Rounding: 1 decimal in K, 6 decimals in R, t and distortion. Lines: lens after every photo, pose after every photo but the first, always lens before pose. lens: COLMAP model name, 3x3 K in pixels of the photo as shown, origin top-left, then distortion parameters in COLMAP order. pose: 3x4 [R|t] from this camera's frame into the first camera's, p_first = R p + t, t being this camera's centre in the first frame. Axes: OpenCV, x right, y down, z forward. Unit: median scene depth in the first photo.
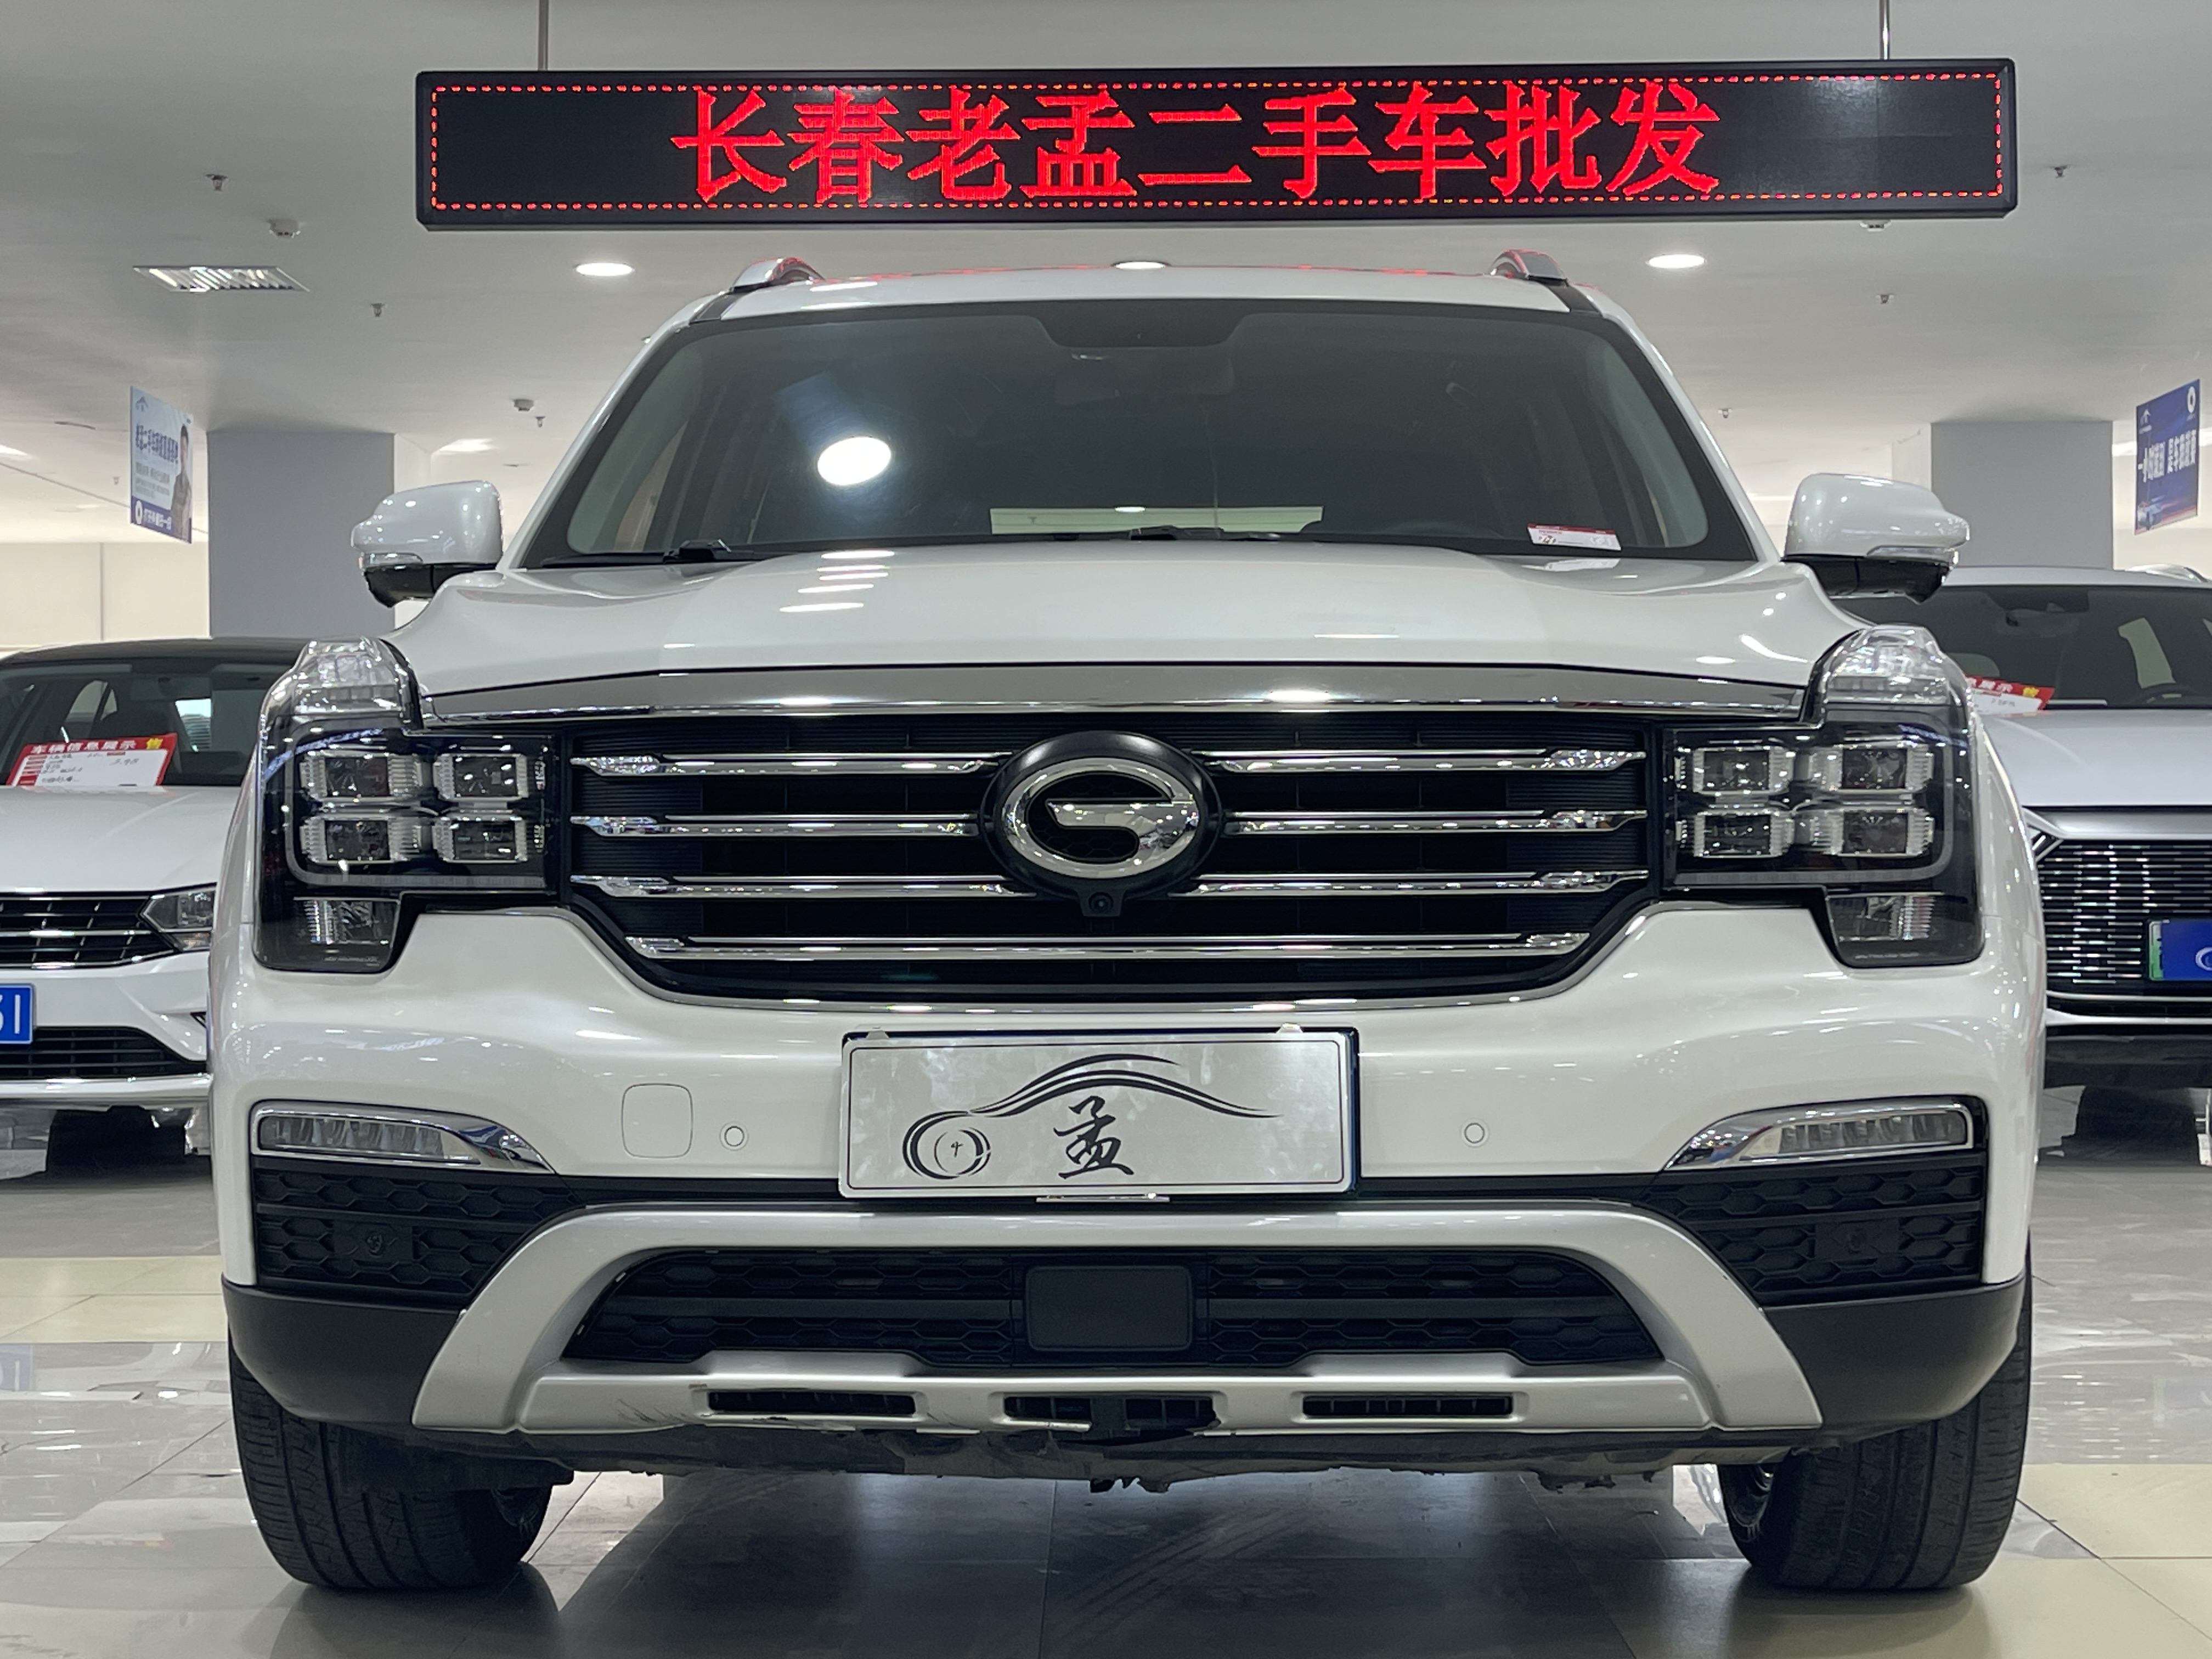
lens RADIAL K [[3390.4, 0, 1106.9], [0, 3390.4, 789.0], [0, 0, 1]] dist [0.181793, -0.653115]
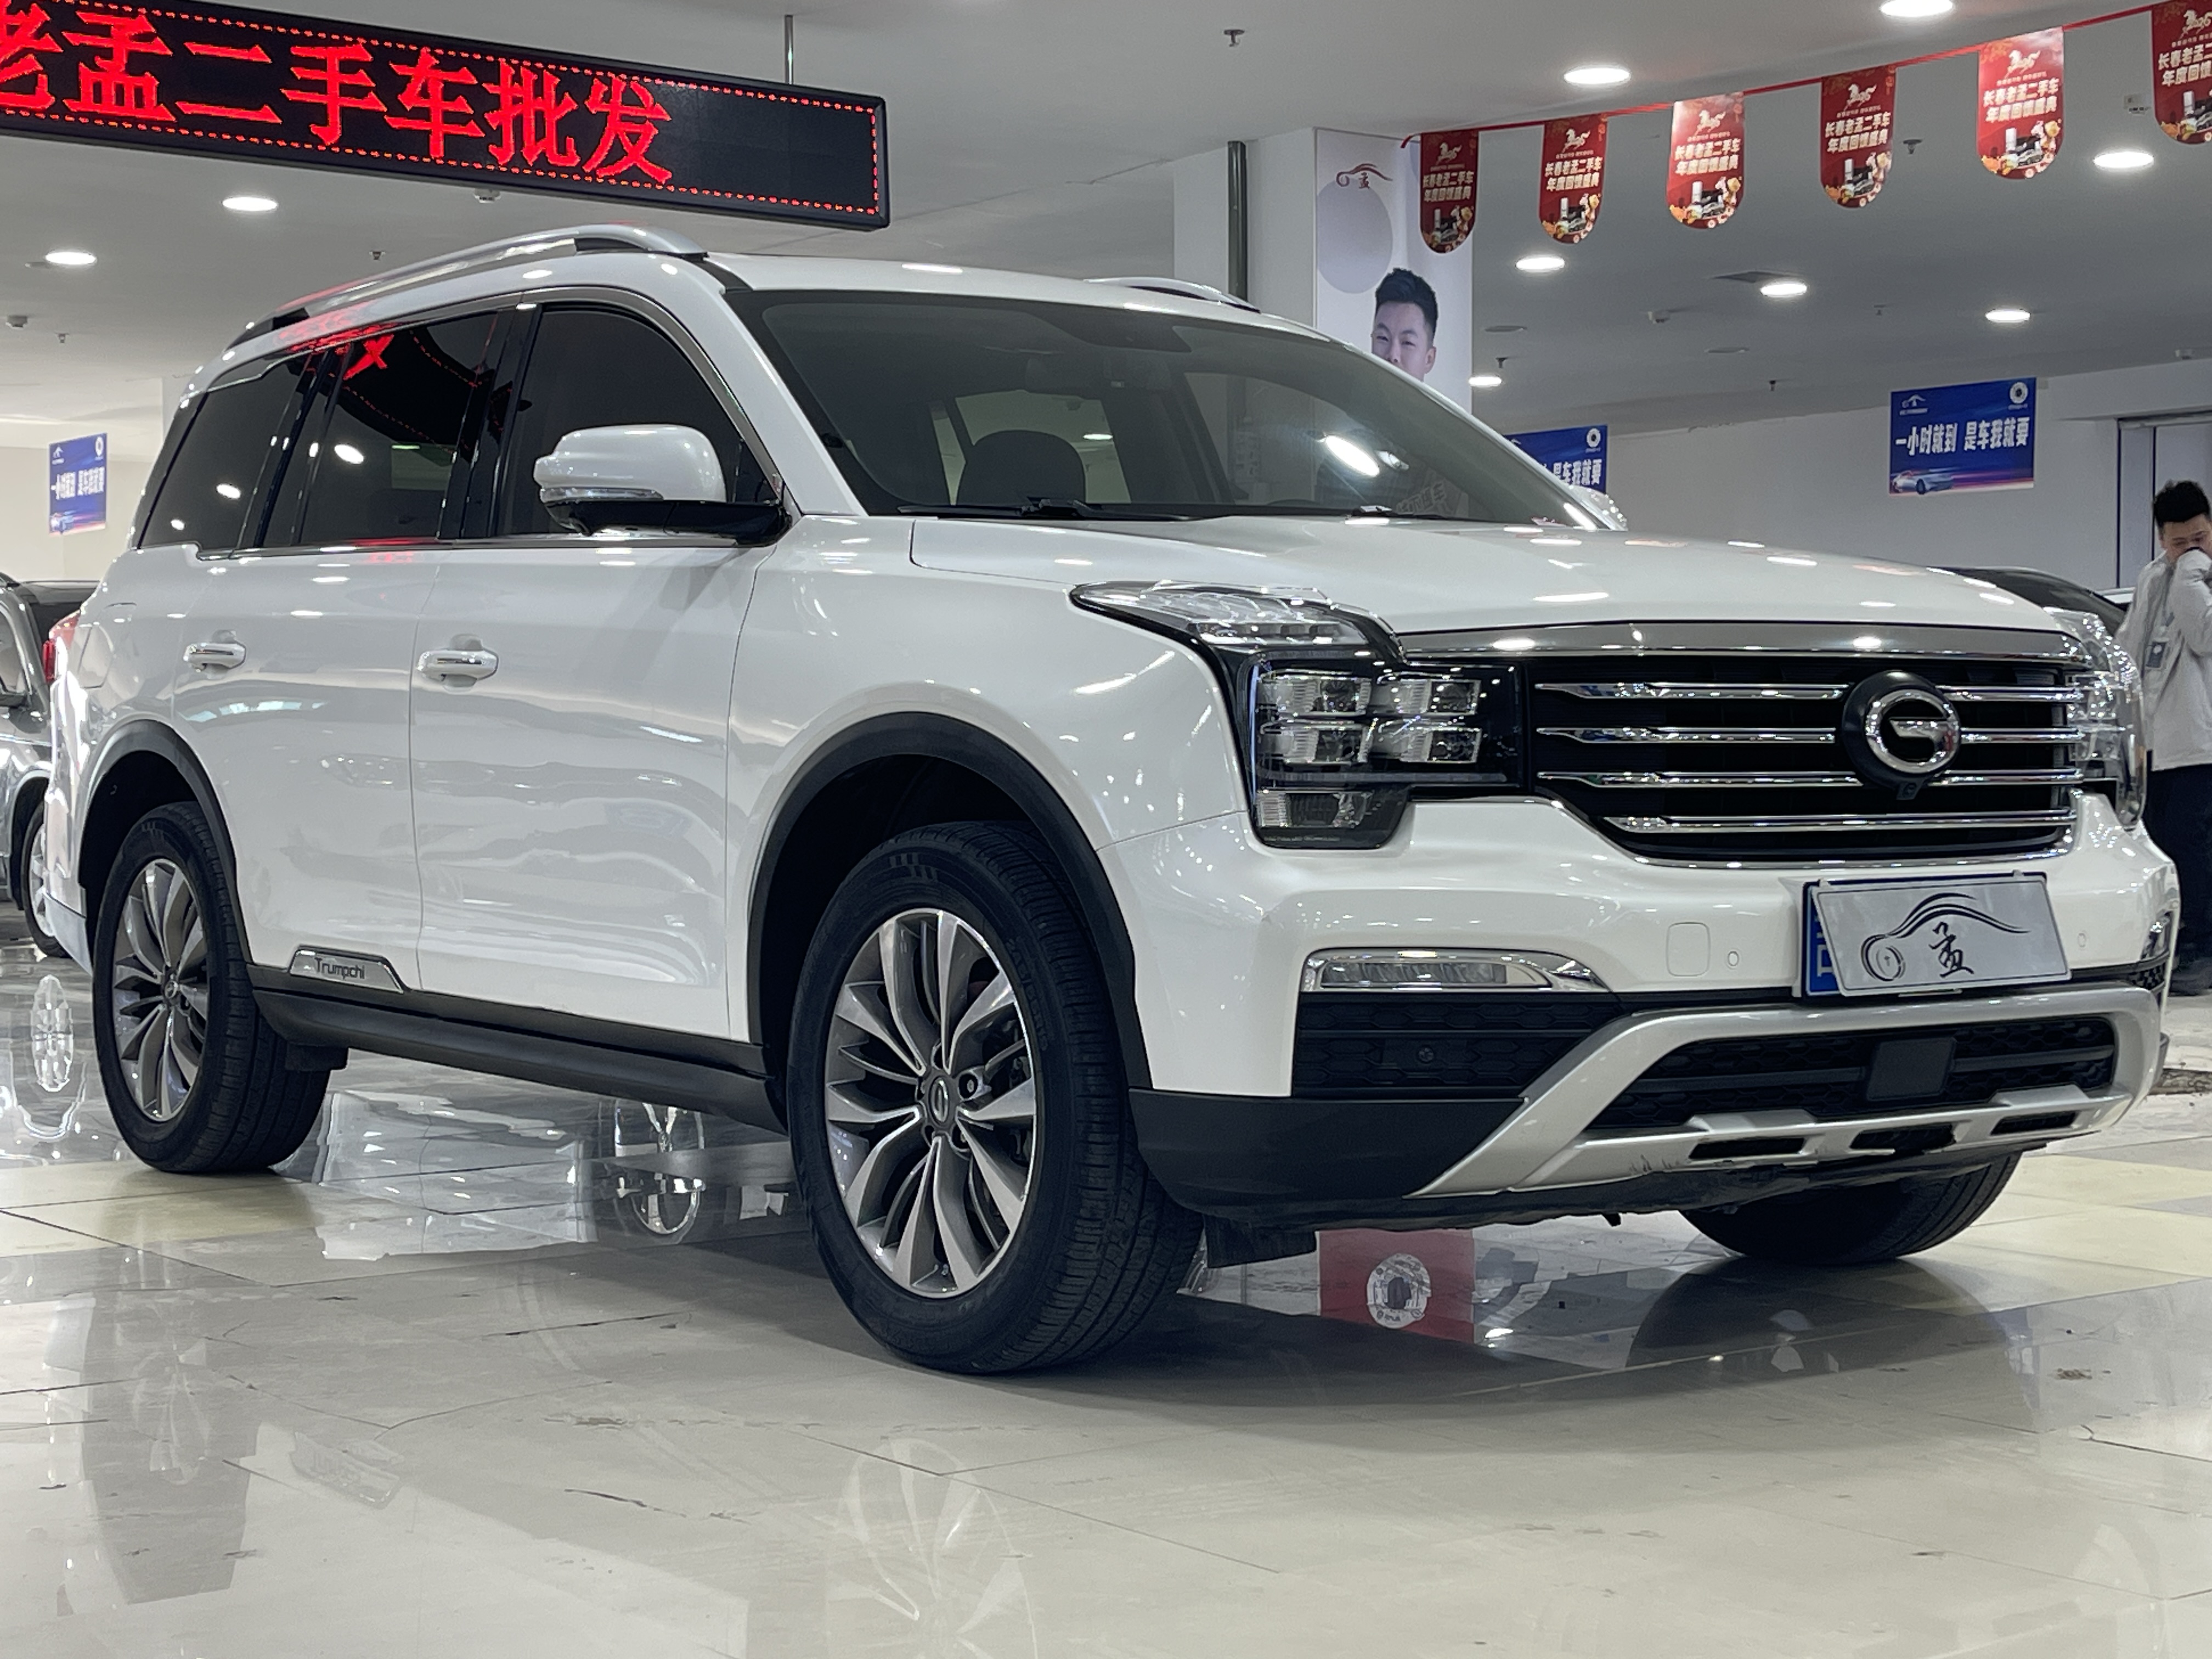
lens RADIAL K [[3300.3, 0, 1106.0], [0, 3300.3, 829.5], [0, 0, 1]] dist [0.155577, -0.397369]
pose [[0.801246, -0.012040, 0.598214, -0.369306], [-0.009226, 0.999430, 0.032472, 0.002585], [-0.598264, -0.031538, 0.800679, 0.024107]]
